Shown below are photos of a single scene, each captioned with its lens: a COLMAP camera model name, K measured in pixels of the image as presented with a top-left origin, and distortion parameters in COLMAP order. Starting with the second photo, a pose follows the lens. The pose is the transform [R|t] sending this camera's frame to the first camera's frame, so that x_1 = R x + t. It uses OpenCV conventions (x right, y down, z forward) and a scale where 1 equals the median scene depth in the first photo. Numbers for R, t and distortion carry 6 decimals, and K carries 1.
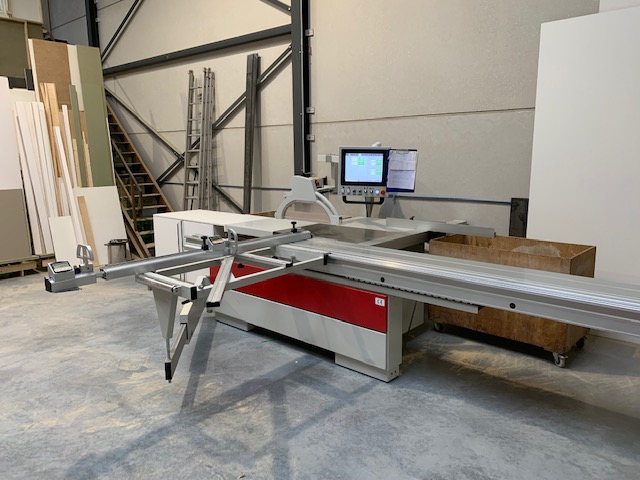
lens RADIAL K [[478.0, 0, 320.0], [0, 478.0, 240.0], [0, 0, 1]] dist [0.034151, -0.001256]
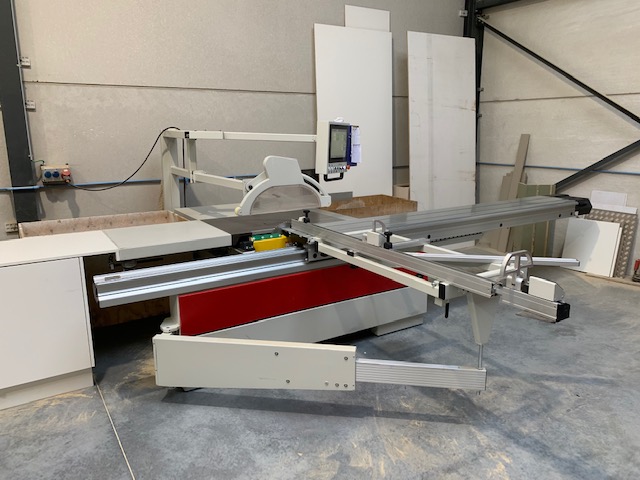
lens RADIAL K [[478.0, 0, 320.0], [0, 478.0, 240.0], [0, 0, 1]] dist [0.034151, -0.001256]
pose [[0.289038, -0.208574, 0.934320, -0.890918], [0.175386, 0.970995, 0.162504, -0.125703], [-0.941115, 0.116896, 0.317235, 0.750782]]
